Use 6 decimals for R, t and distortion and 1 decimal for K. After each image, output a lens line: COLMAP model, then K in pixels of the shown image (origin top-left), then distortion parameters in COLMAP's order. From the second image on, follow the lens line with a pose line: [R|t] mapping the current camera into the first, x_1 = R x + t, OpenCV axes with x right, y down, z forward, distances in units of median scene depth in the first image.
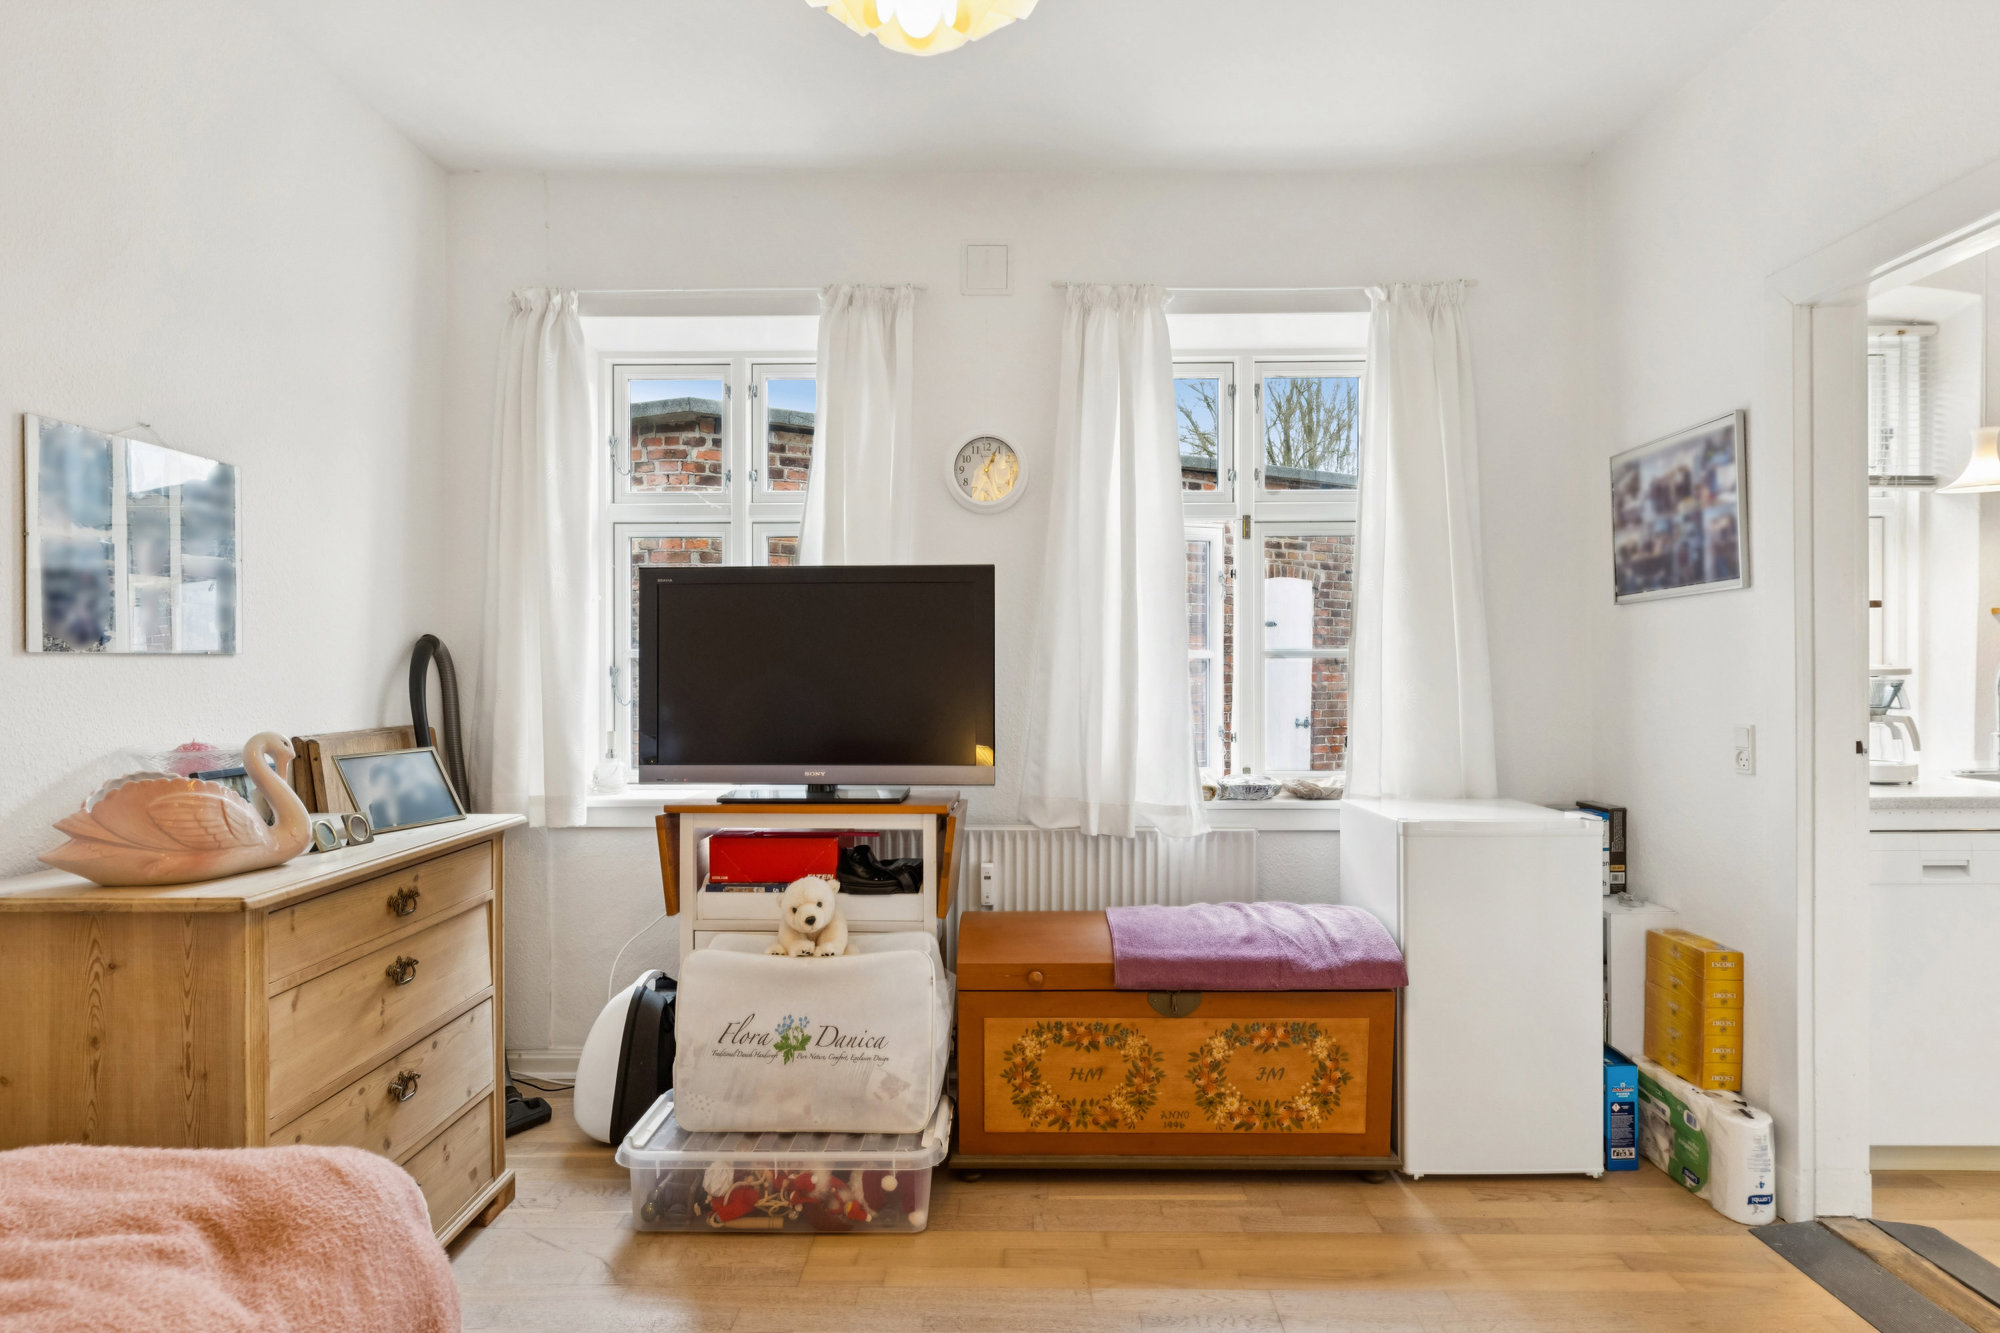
lens RADIAL K [[1150.3, 0, 993.9], [0, 1150.3, 660.5], [0, 0, 1]] dist [-0.000684, -0.000141]
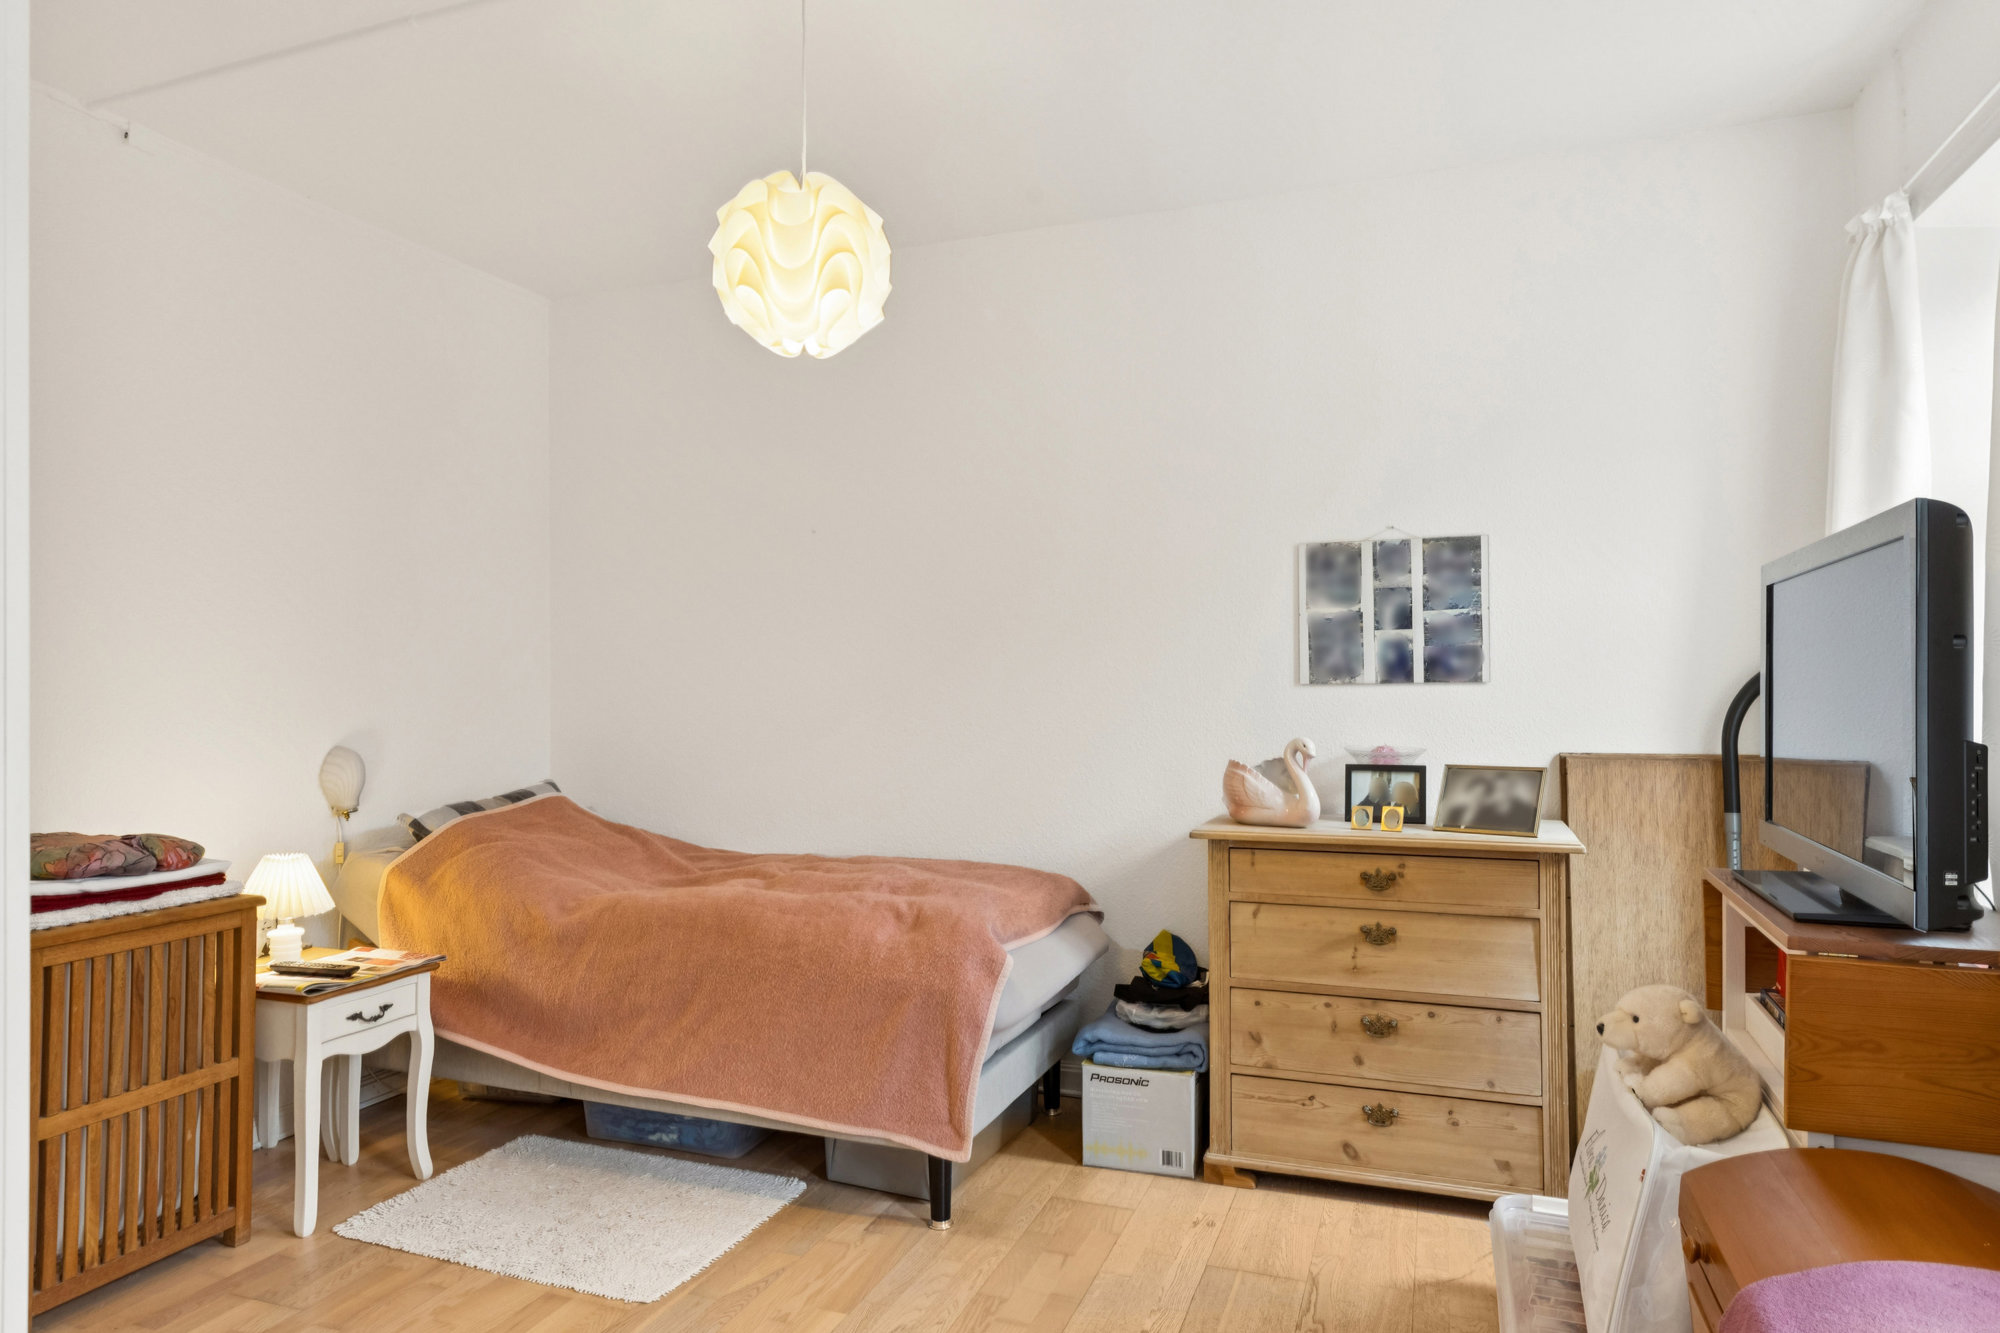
lens RADIAL K [[1181.9, 0, 994.9], [0, 1181.9, 672.8], [0, 0, 1]] dist [0.002148, 0.000388]
pose [[-0.359840, -0.008823, -0.932972, 0.883533], [0.010400, 0.999855, -0.013467, -0.004063], [0.932956, -0.014549, -0.359696, 1.118550]]
